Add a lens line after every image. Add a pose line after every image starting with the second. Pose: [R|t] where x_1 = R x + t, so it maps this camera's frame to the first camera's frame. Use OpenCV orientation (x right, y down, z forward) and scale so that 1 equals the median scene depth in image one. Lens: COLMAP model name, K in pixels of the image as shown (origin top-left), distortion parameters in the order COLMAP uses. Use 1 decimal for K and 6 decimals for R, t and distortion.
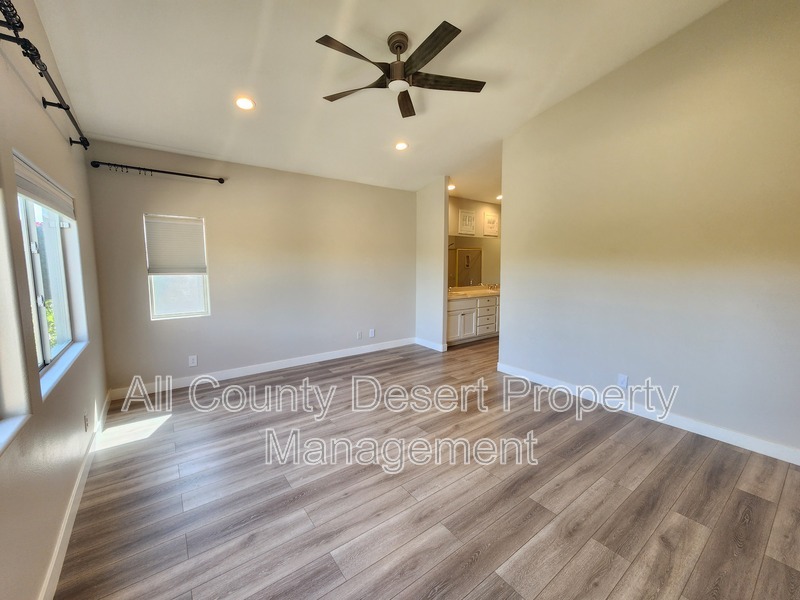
lens RADIAL K [[329.9, 0, 404.9], [0, 329.9, 295.7], [0, 0, 1]] dist [0.001995, 0.000116]
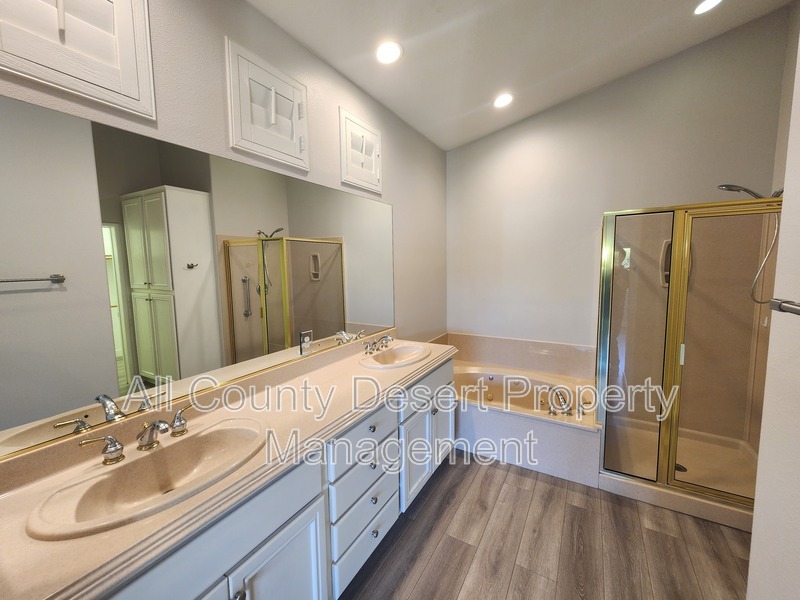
lens RADIAL K [[329.9, 0, 404.9], [0, 329.9, 295.7], [0, 0, 1]] dist [0.001995, 0.000116]
pose [[0.920193, -0.052000, 0.387996, 0.168194], [0.056343, 0.998411, 0.000184, -0.074810], [-0.387389, 0.021691, 0.921661, 0.695130]]
